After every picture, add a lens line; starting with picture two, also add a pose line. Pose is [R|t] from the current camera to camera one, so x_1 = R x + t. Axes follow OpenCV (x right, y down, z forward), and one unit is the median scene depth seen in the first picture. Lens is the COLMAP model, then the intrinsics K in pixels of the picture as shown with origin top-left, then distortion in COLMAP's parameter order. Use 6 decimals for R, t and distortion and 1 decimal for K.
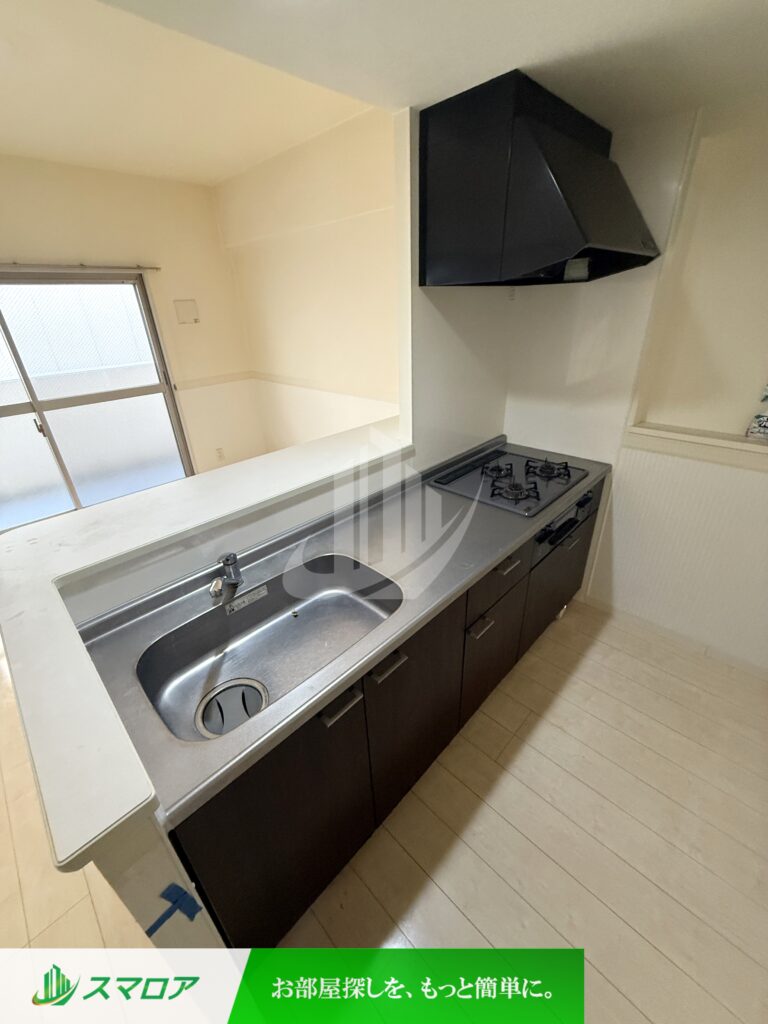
lens RADIAL K [[406.1, 0, 384.4], [0, 406.1, 509.7], [0, 0, 1]] dist [-0.001444, -0.000241]
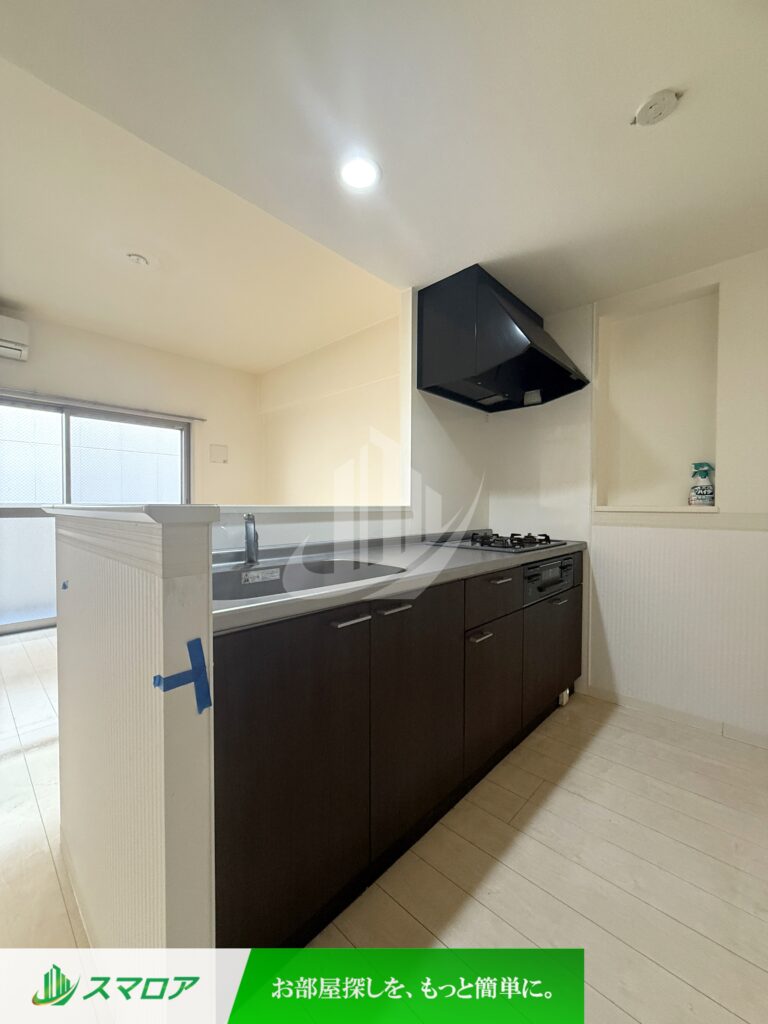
lens RADIAL K [[406.1, 0, 384.3], [0, 406.1, 512.8], [0, 0, 1]] dist [-0.001444, -0.000241]
pose [[0.998968, 0.042461, 0.016152, -0.025804], [-0.031256, 0.900408, -0.433922, 0.368063], [-0.032968, 0.432970, 0.900805, -0.037361]]
